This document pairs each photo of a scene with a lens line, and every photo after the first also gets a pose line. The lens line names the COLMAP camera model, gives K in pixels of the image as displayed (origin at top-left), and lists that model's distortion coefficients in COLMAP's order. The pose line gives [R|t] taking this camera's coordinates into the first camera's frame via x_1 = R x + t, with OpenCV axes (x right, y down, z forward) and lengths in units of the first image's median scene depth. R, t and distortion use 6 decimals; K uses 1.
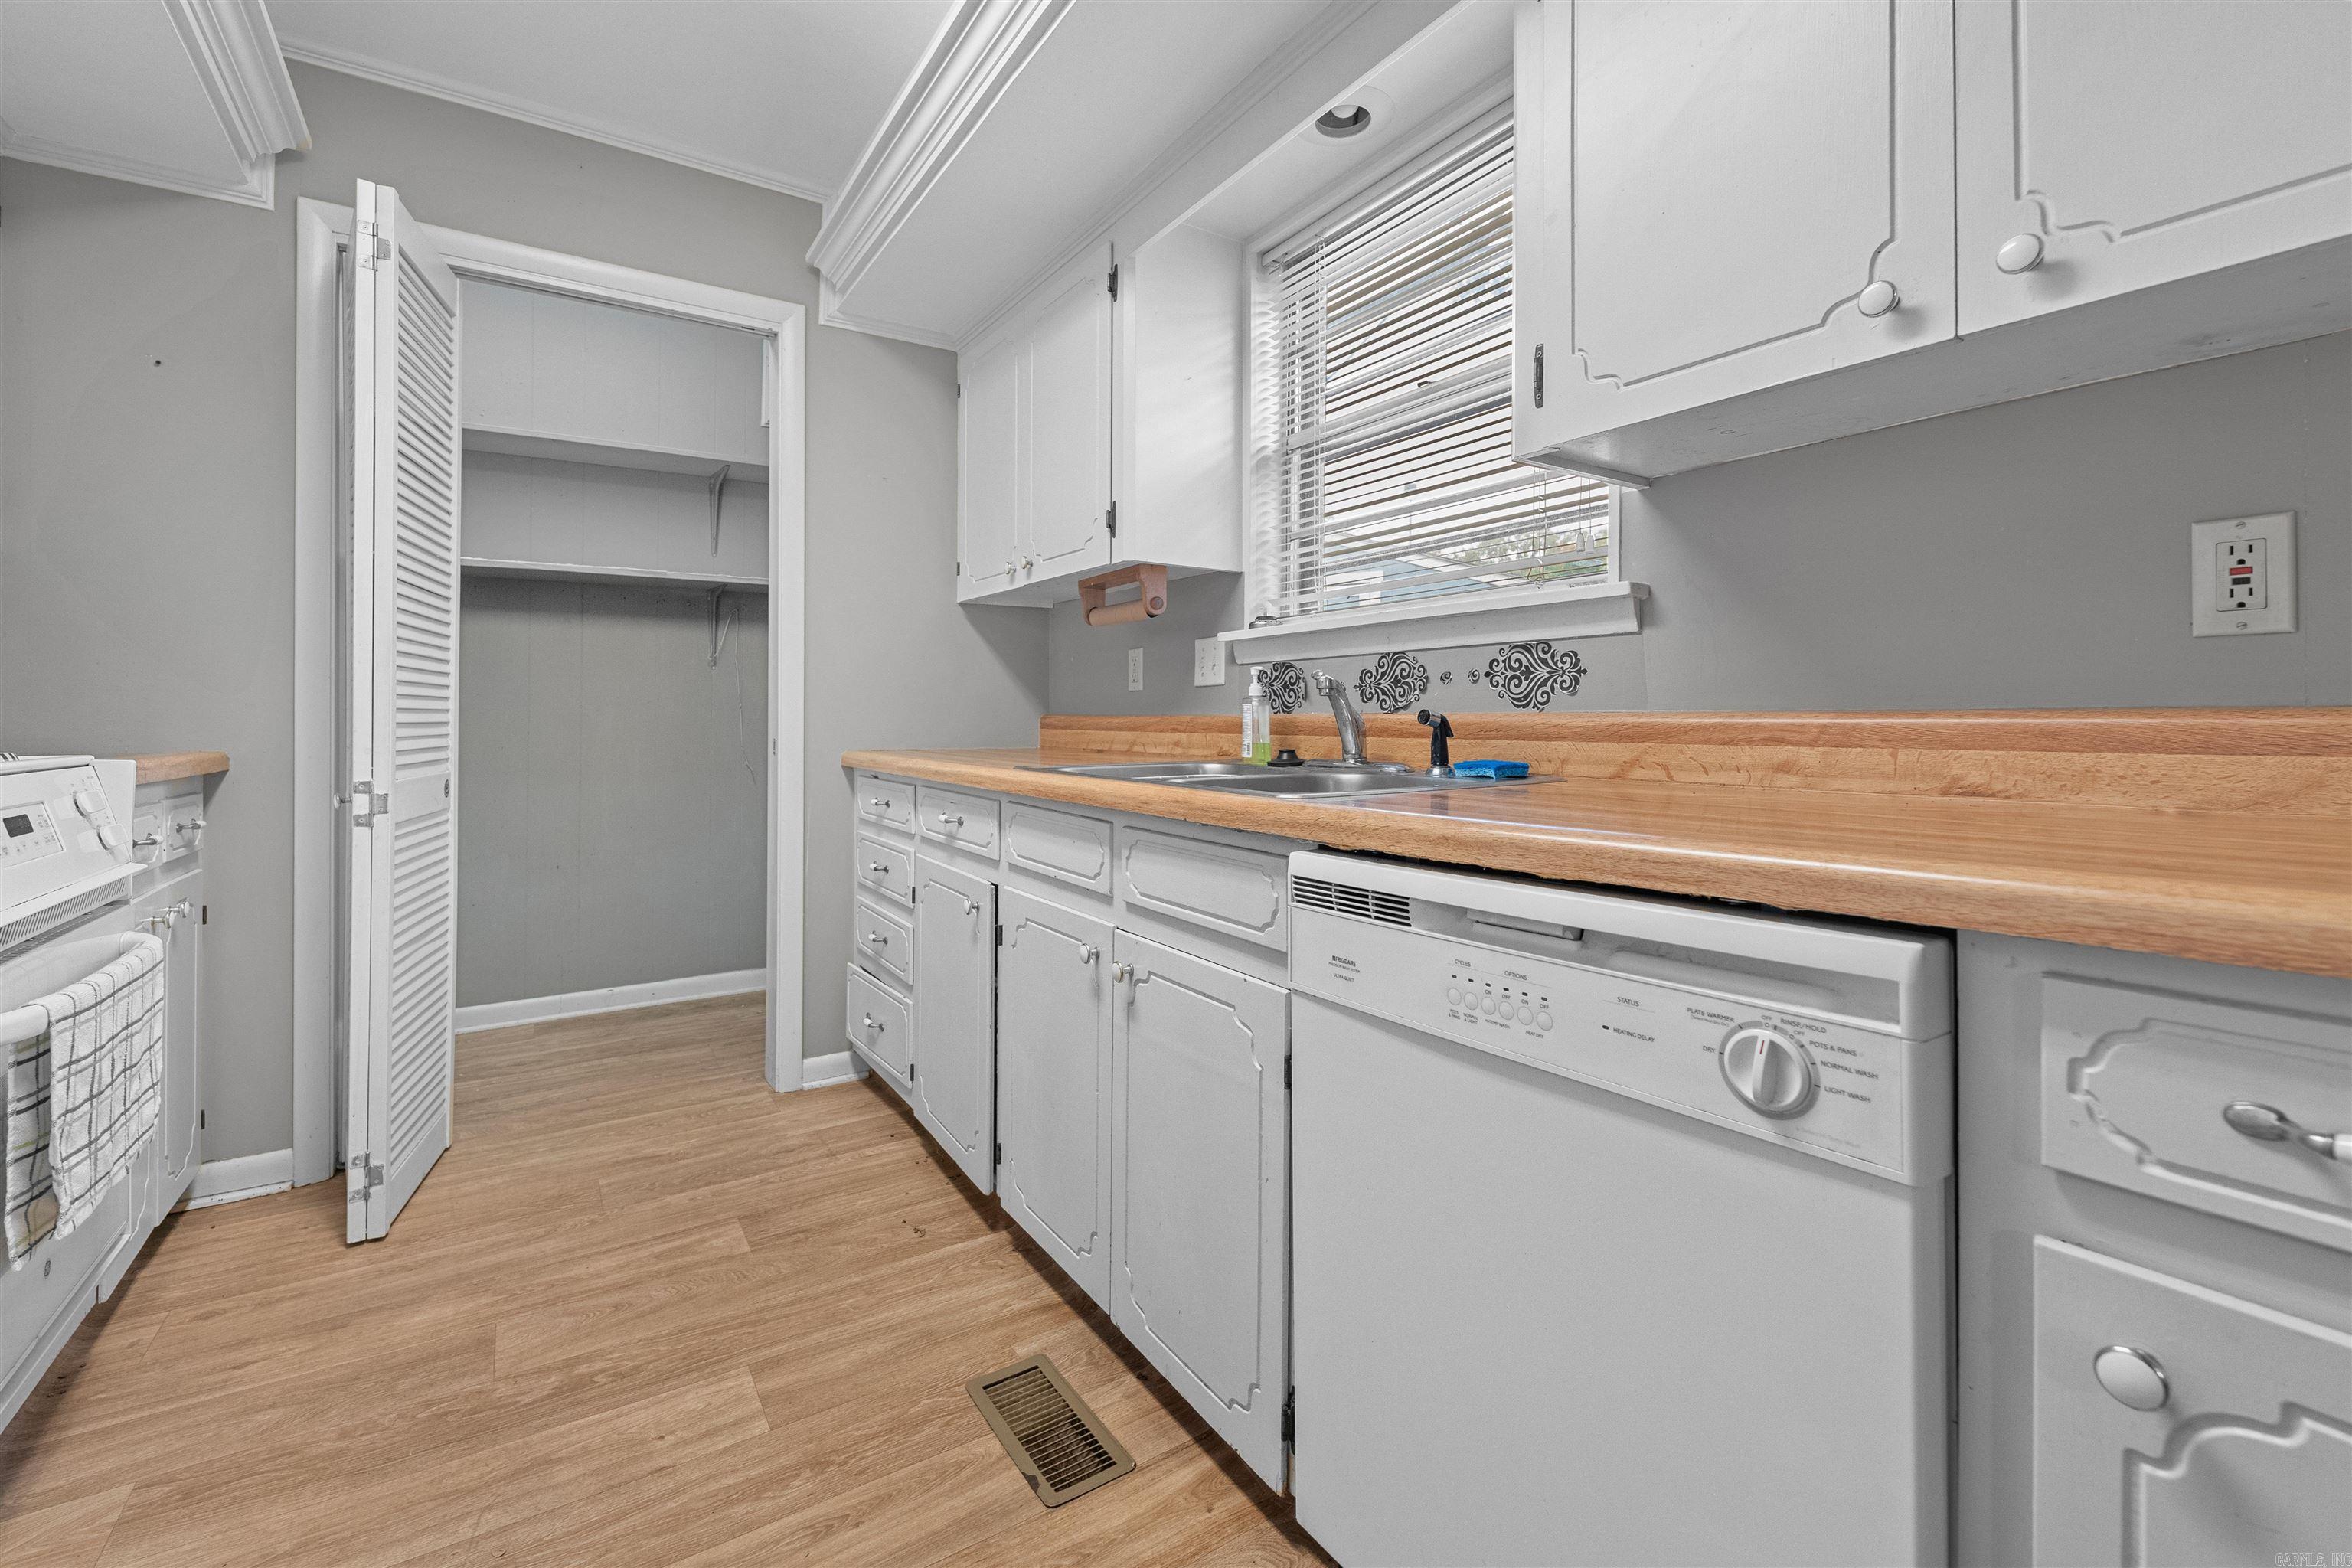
lens RADIAL K [[983.3, 0, 1142.6], [0, 983.3, 703.0], [0, 0, 1]] dist [0.007202, -0.002742]
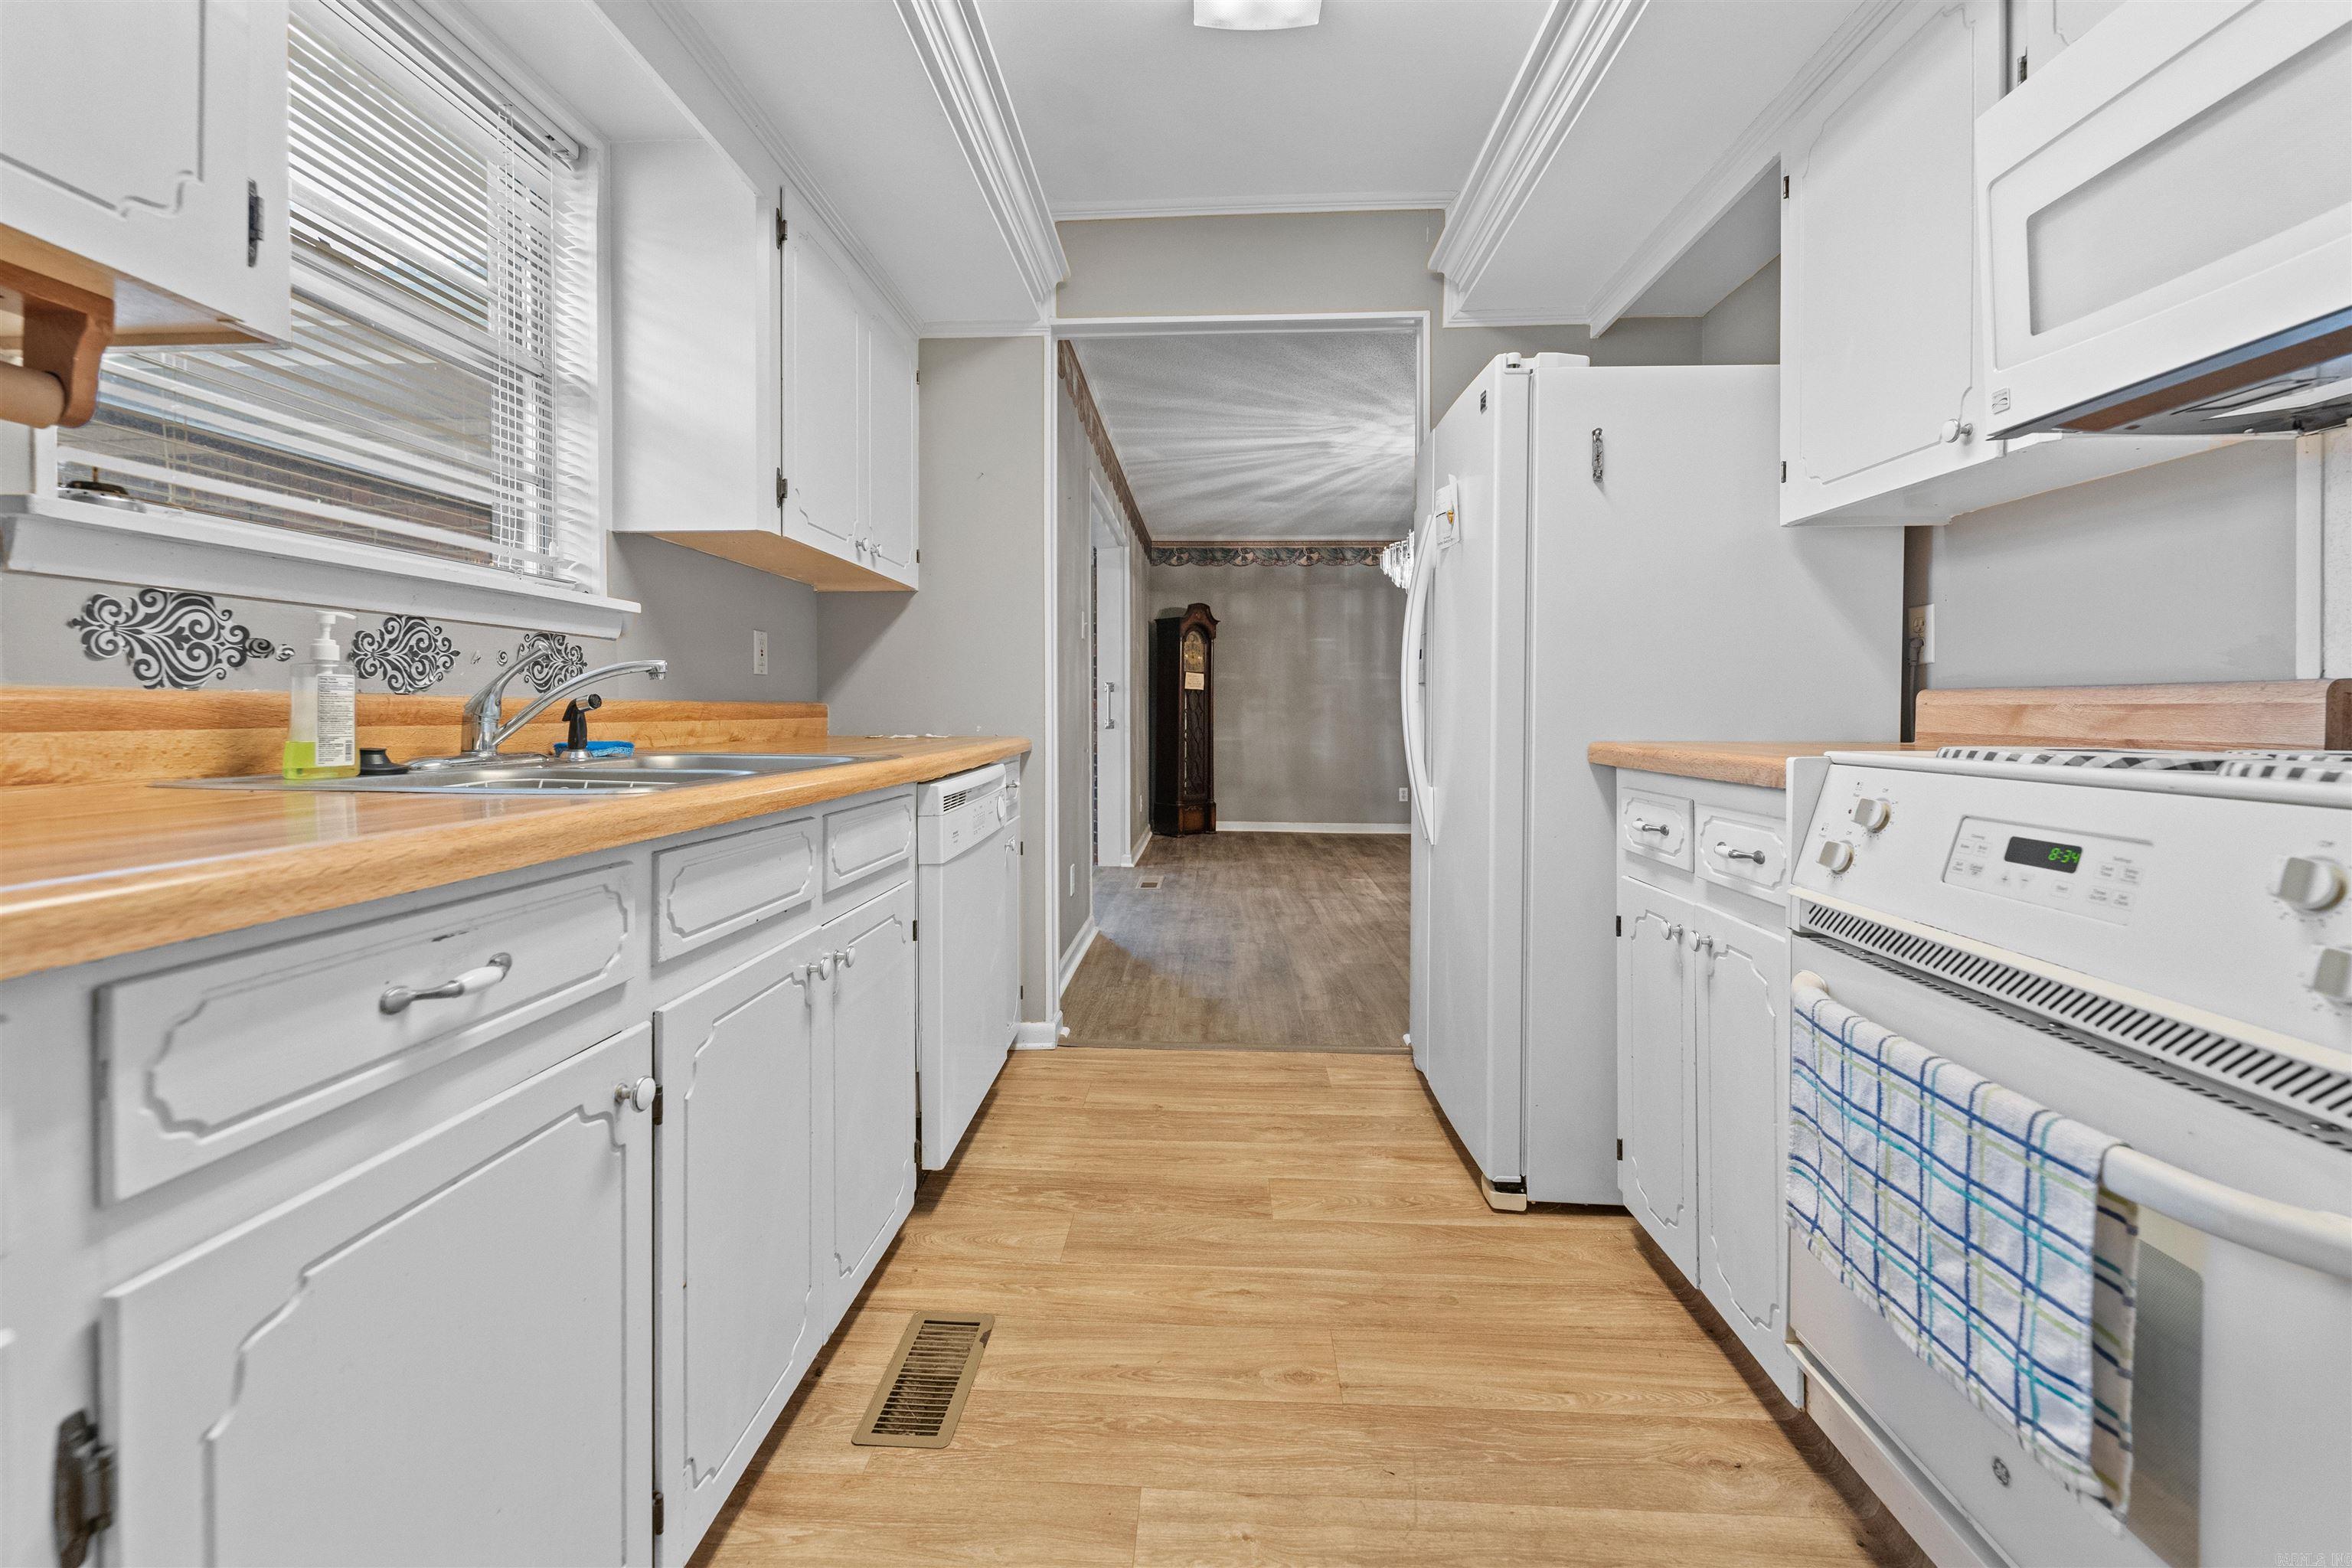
lens RADIAL K [[983.3, 0, 1191.6], [0, 983.3, 718.5], [0, 0, 1]] dist [0.007202, -0.002742]
pose [[-0.830052, -0.008171, 0.557627, -0.669418], [-0.012401, 0.999916, -0.003806, 0.023737], [-0.557549, -0.010074, -0.830083, 1.267975]]
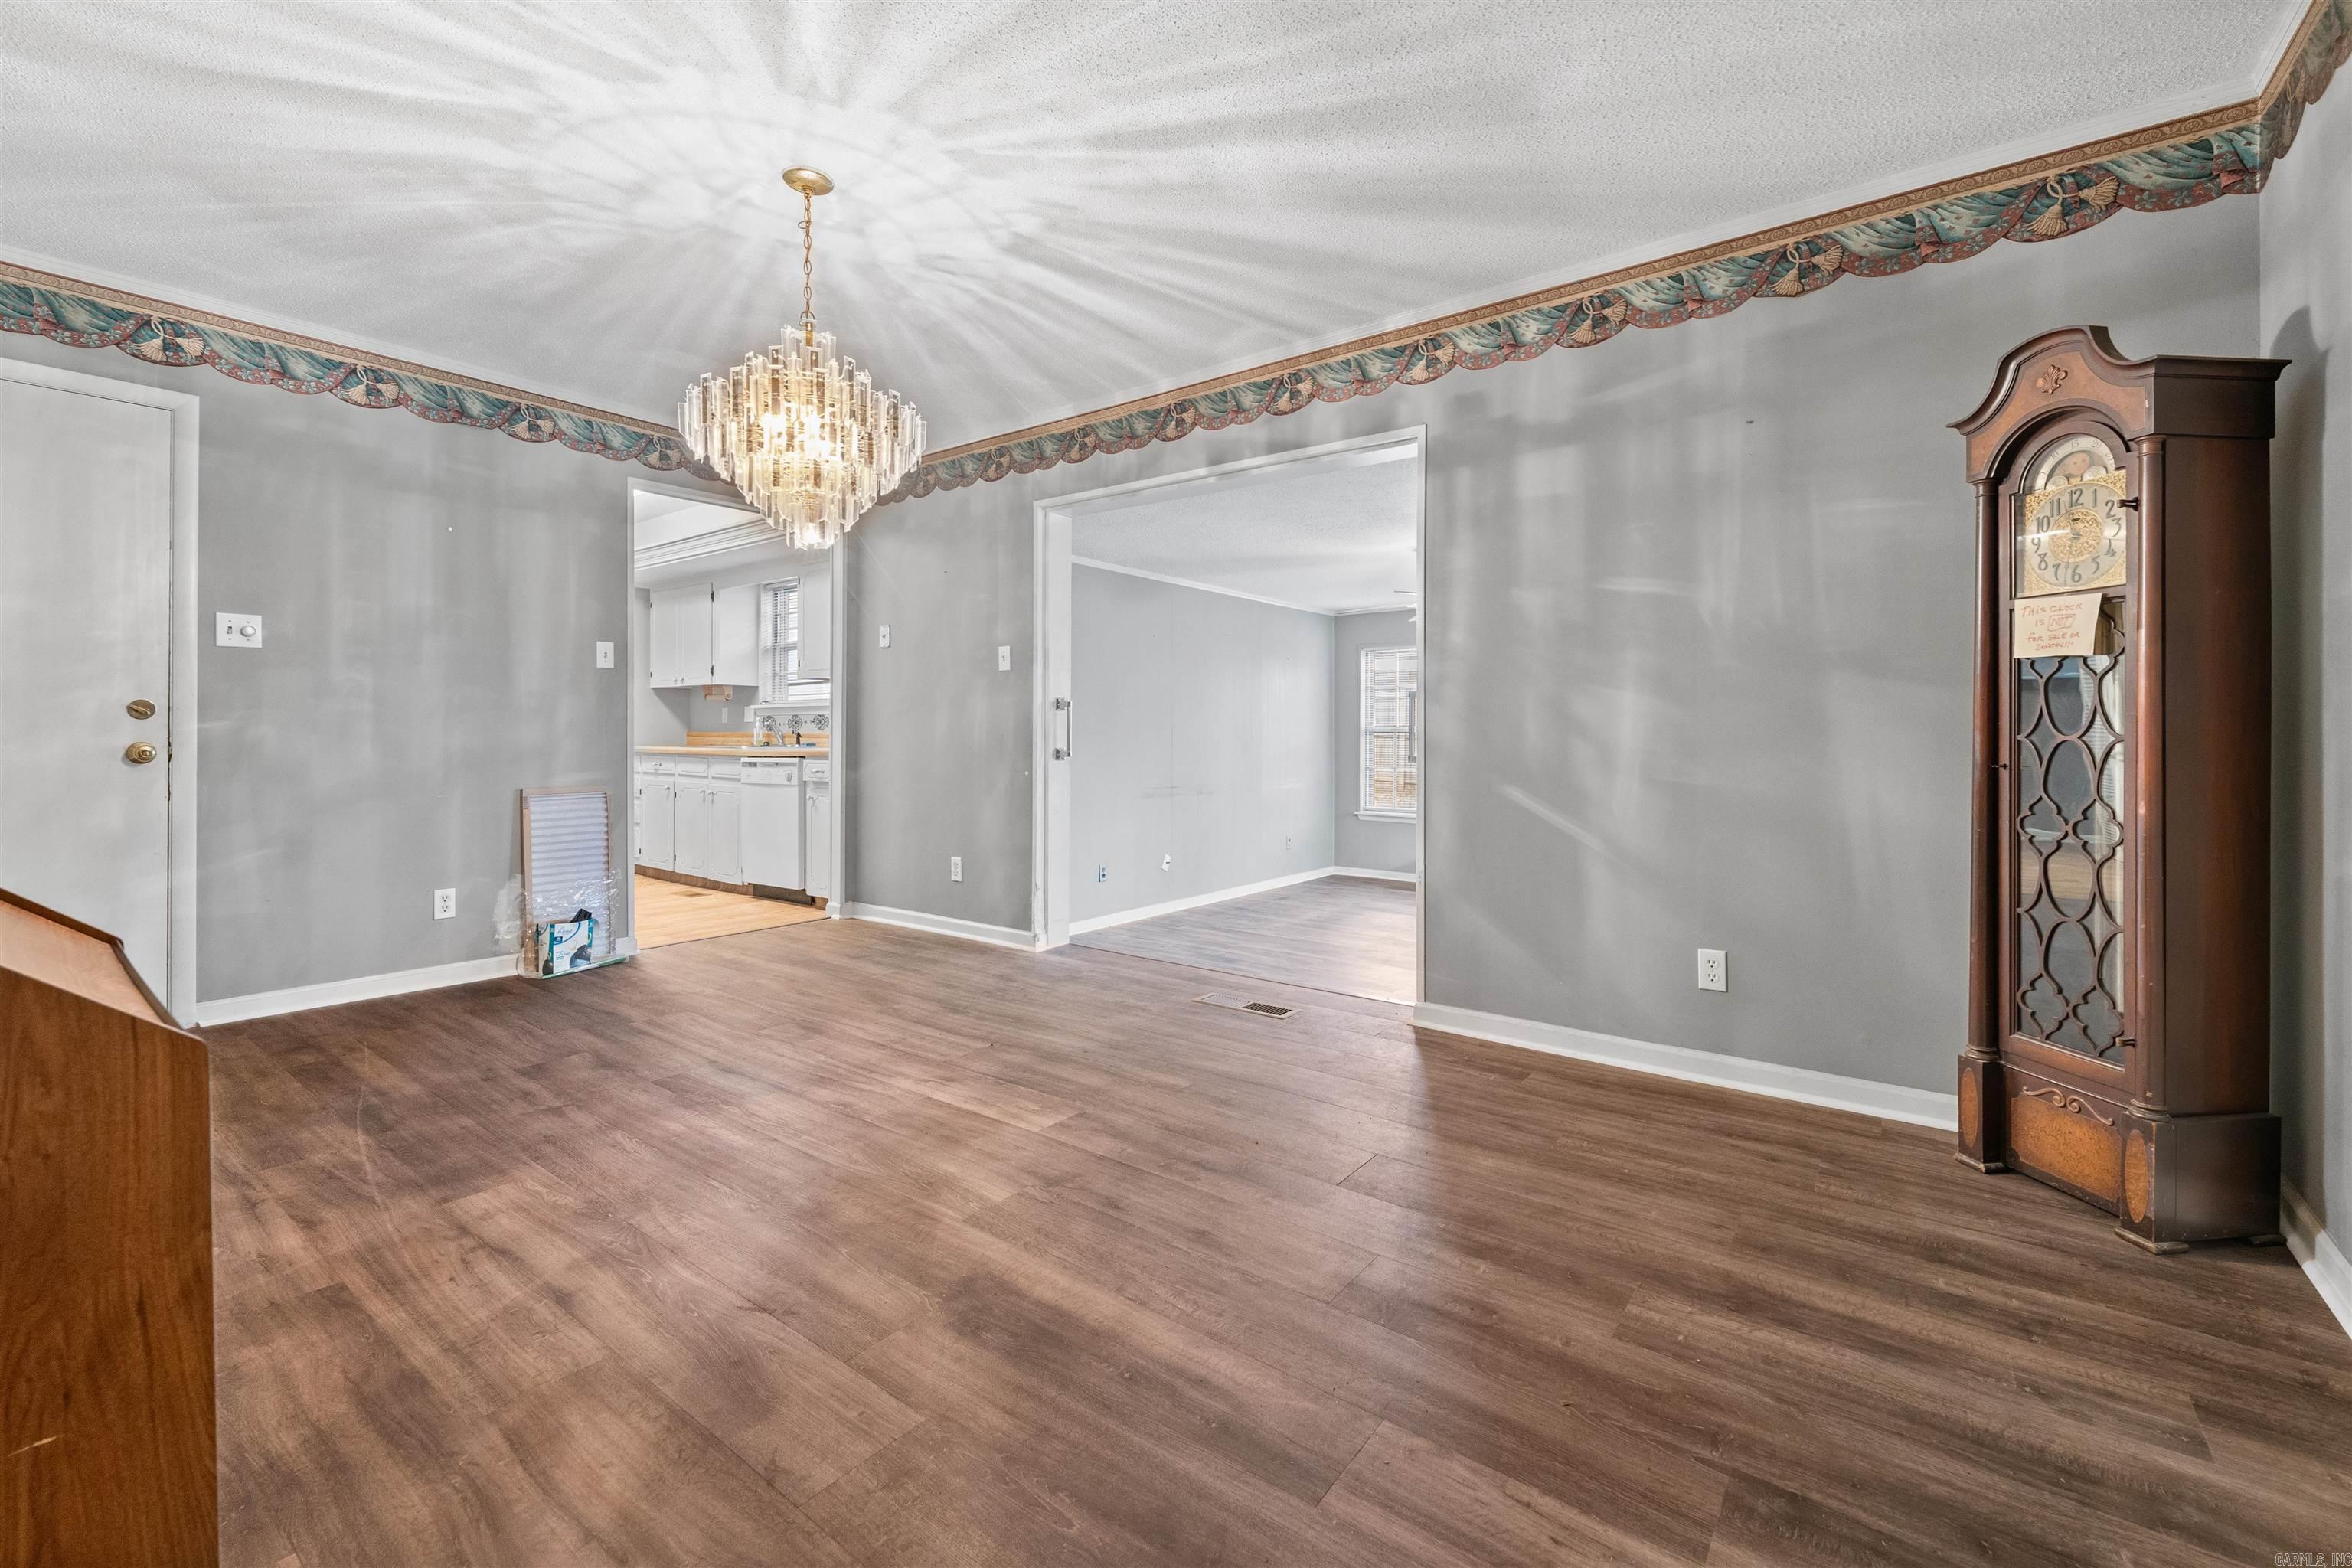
lens RADIAL K [[983.3, 0, 1159.2], [0, 983.3, 735.8], [0, 0, 1]] dist [0.007202, -0.002742]
pose [[0.939894, -0.001776, 0.341461, 0.270741], [-0.004270, 0.999847, 0.016953, -0.039228], [-0.341439, -0.017392, 0.939743, -2.804957]]
